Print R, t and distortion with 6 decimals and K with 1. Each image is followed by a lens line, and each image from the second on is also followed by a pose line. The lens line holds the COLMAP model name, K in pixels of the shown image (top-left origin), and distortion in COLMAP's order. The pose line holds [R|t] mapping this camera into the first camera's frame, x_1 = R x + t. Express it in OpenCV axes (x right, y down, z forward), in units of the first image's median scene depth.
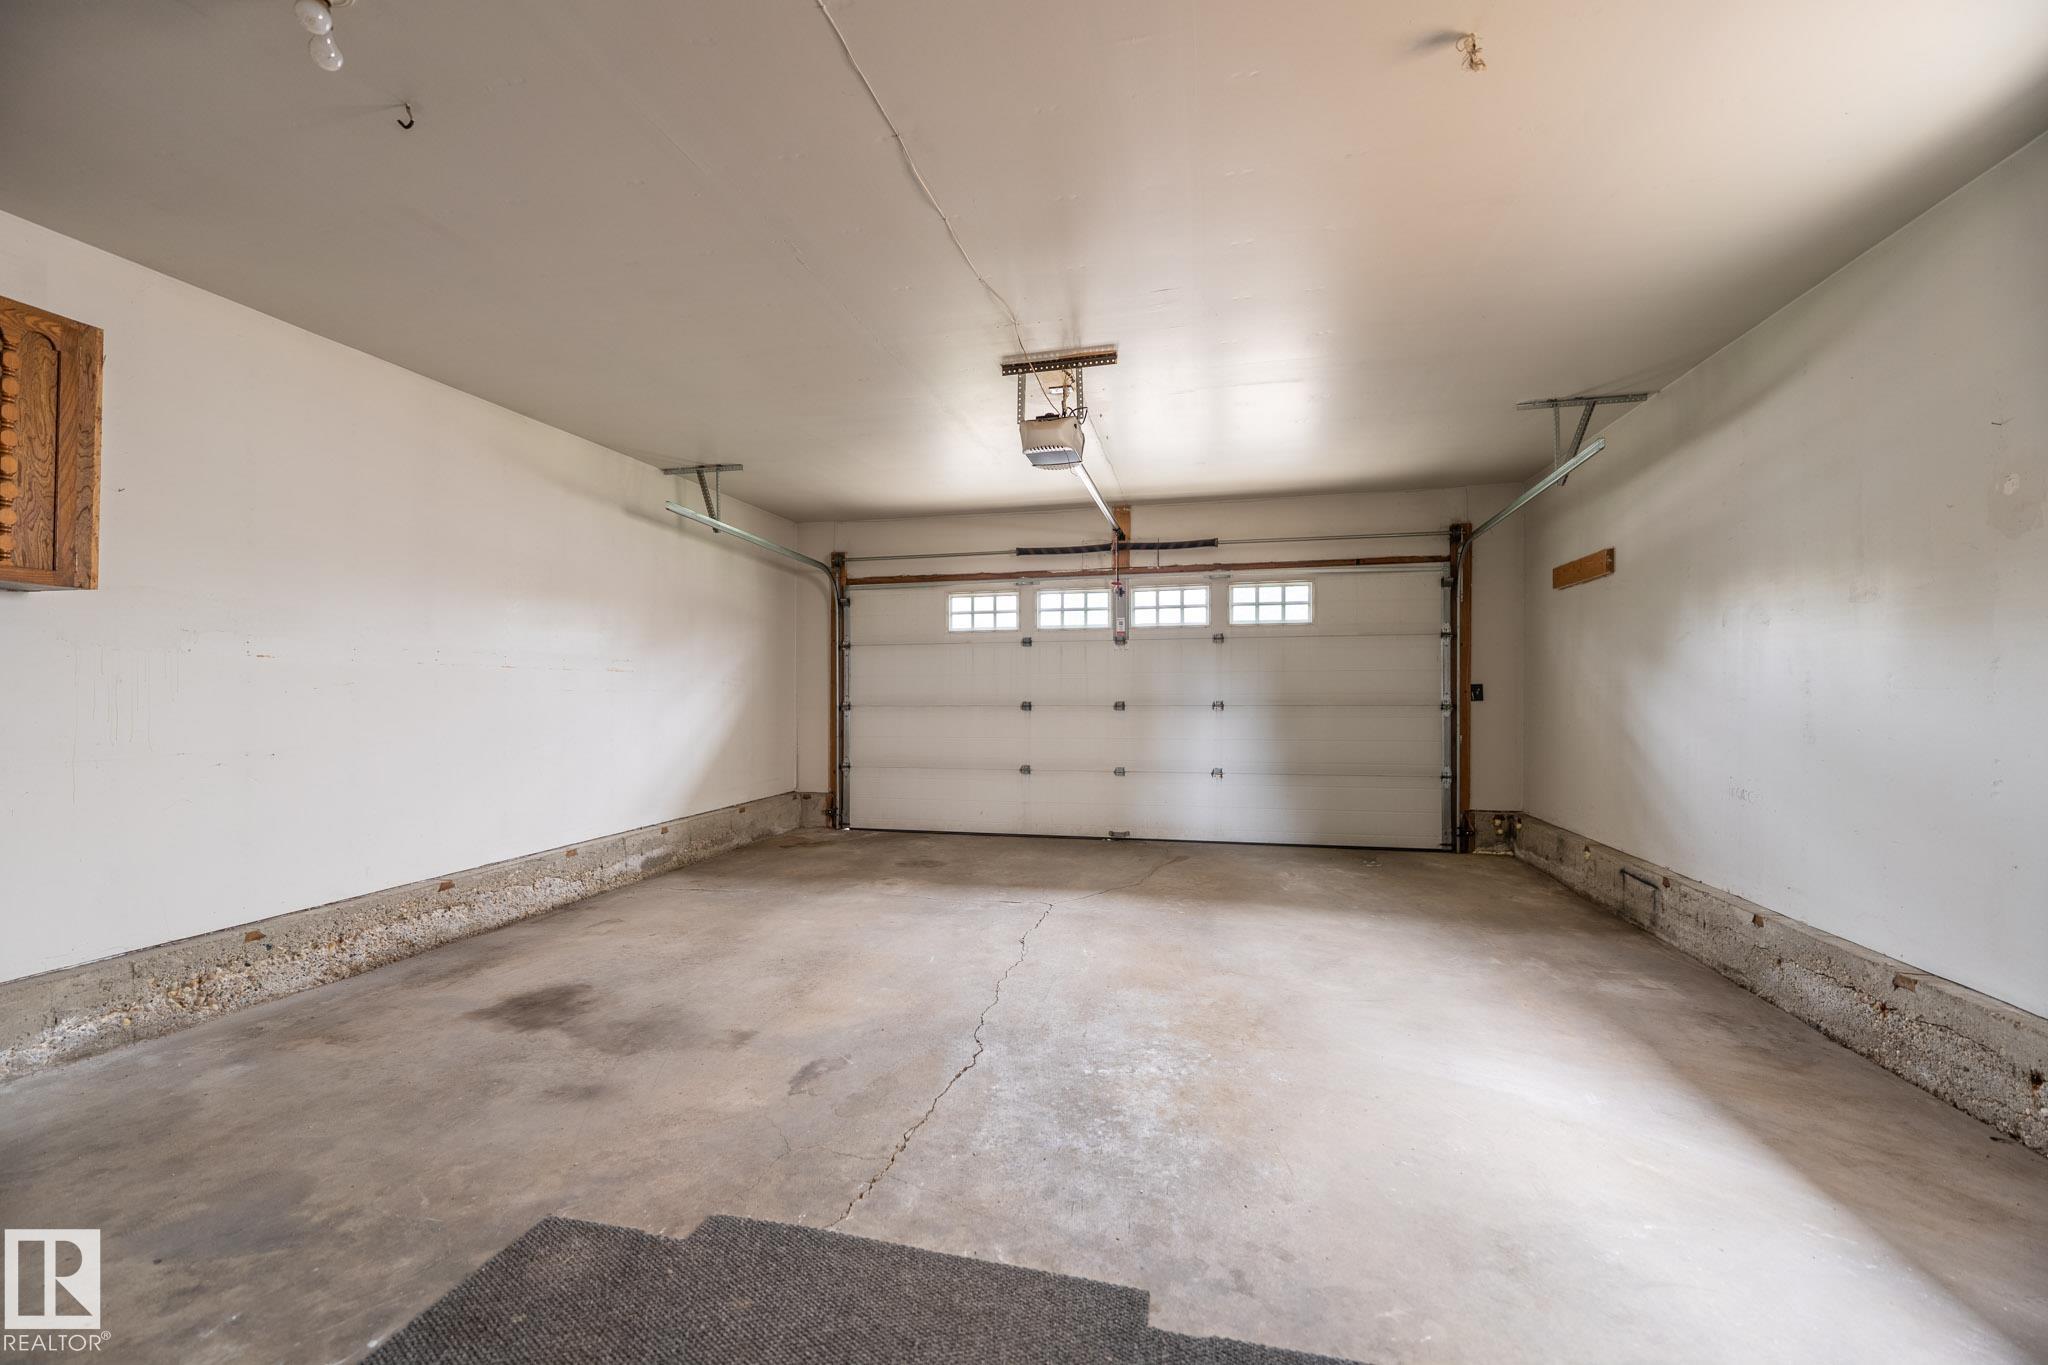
lens RADIAL K [[831.8, 0, 1016.5], [0, 831.8, 685.1], [0, 0, 1]] dist [0.001080, -0.001264]
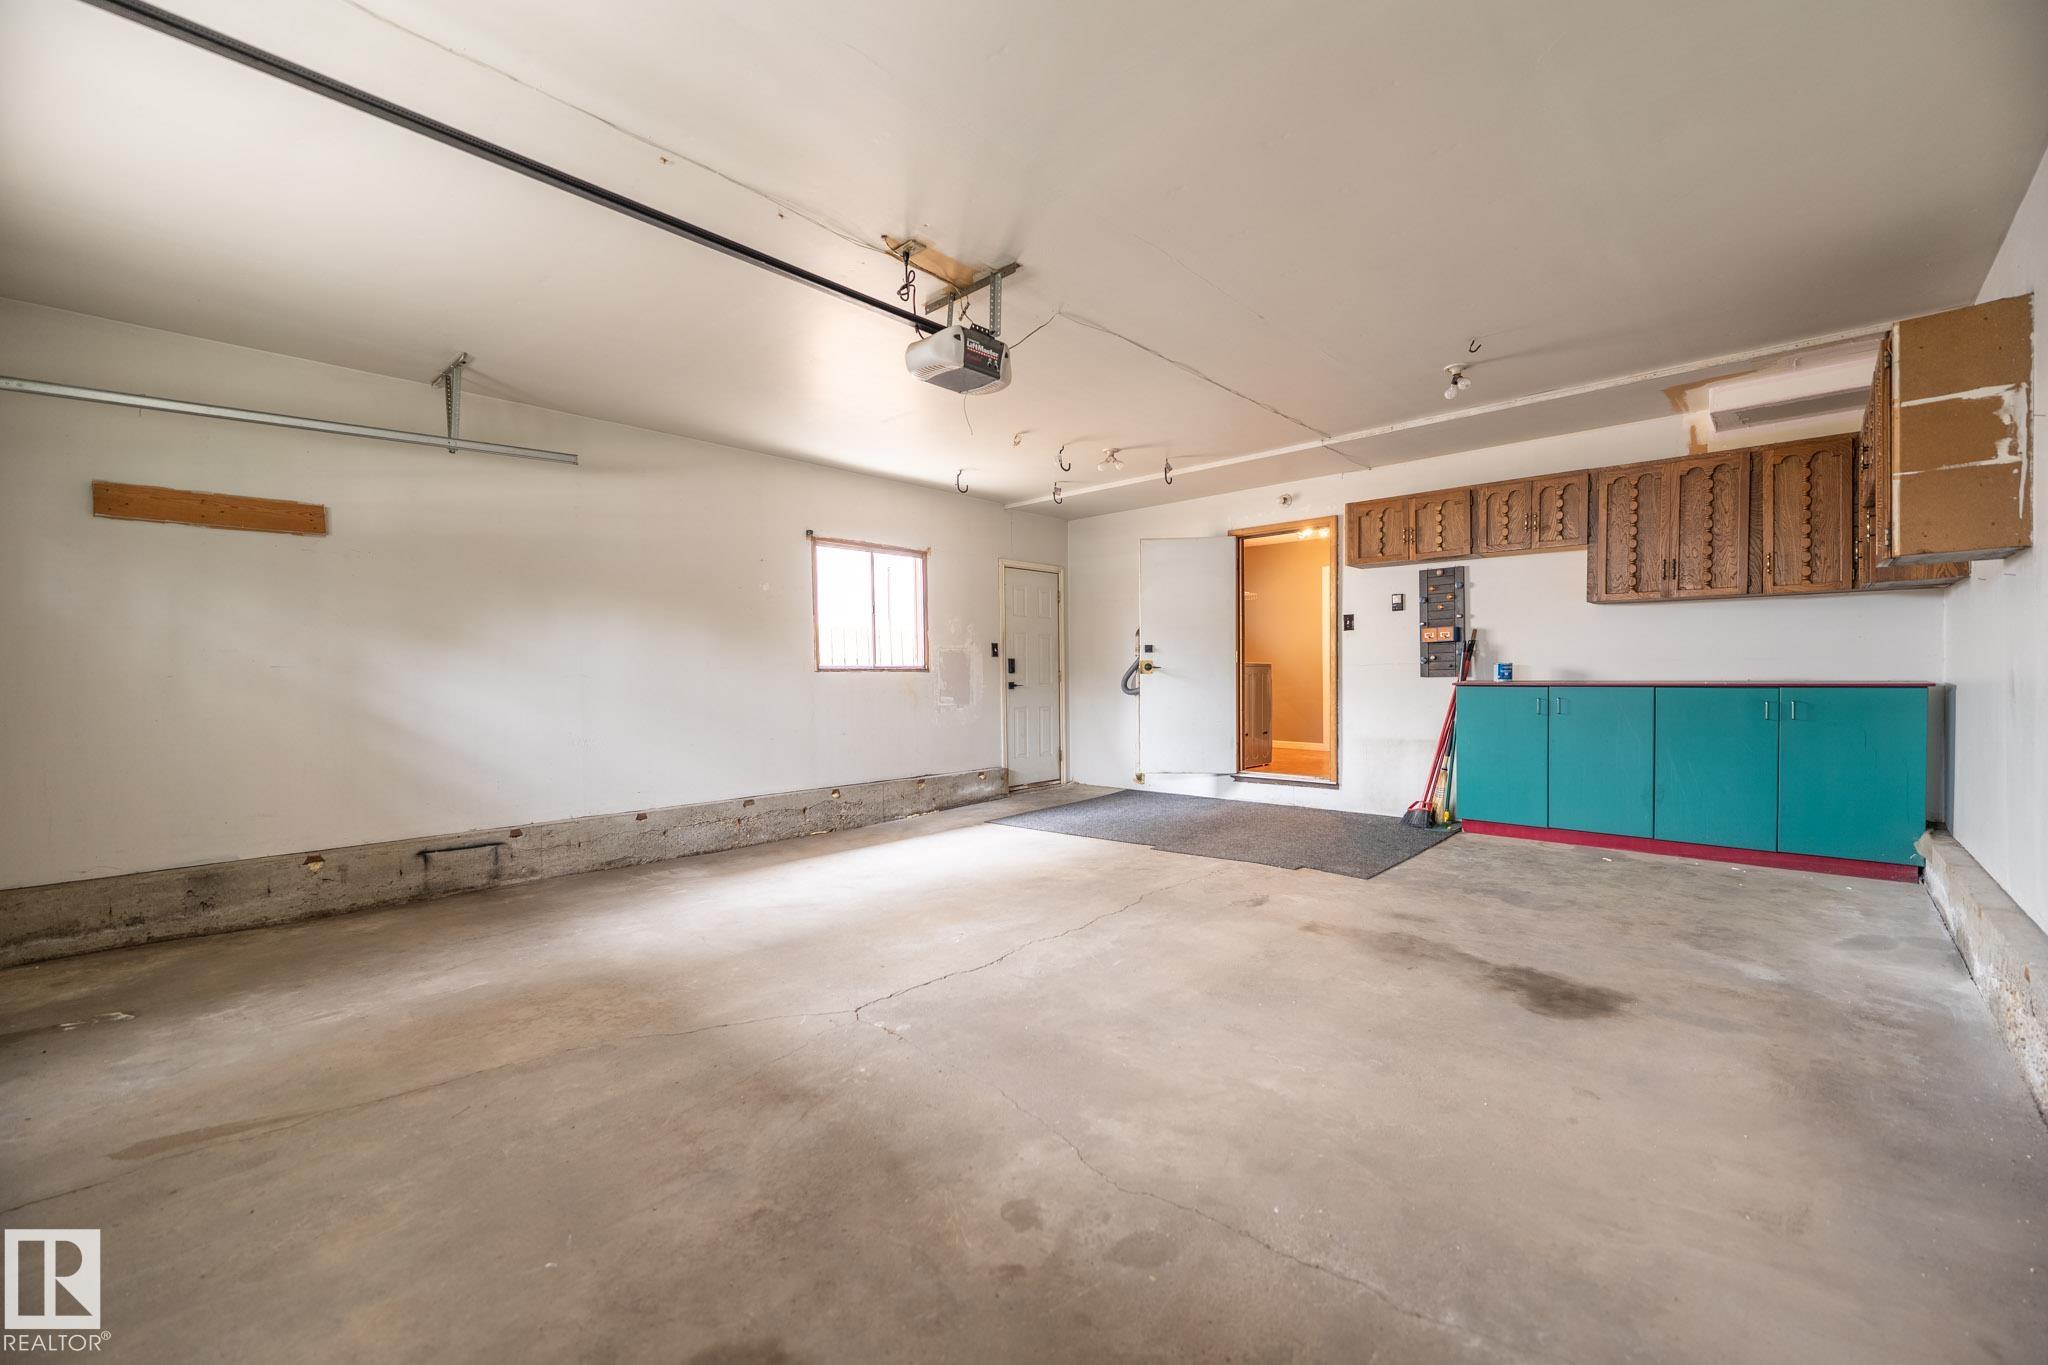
lens RADIAL K [[831.8, 0, 1017.2], [0, 831.8, 685.5], [0, 0, 1]] dist [0.001080, -0.001264]
pose [[-0.869217, 0.004774, 0.494408, -0.564953], [0.007650, 0.999964, 0.003793, 0.042870], [-0.494372, 0.007079, -0.869222, 2.306196]]
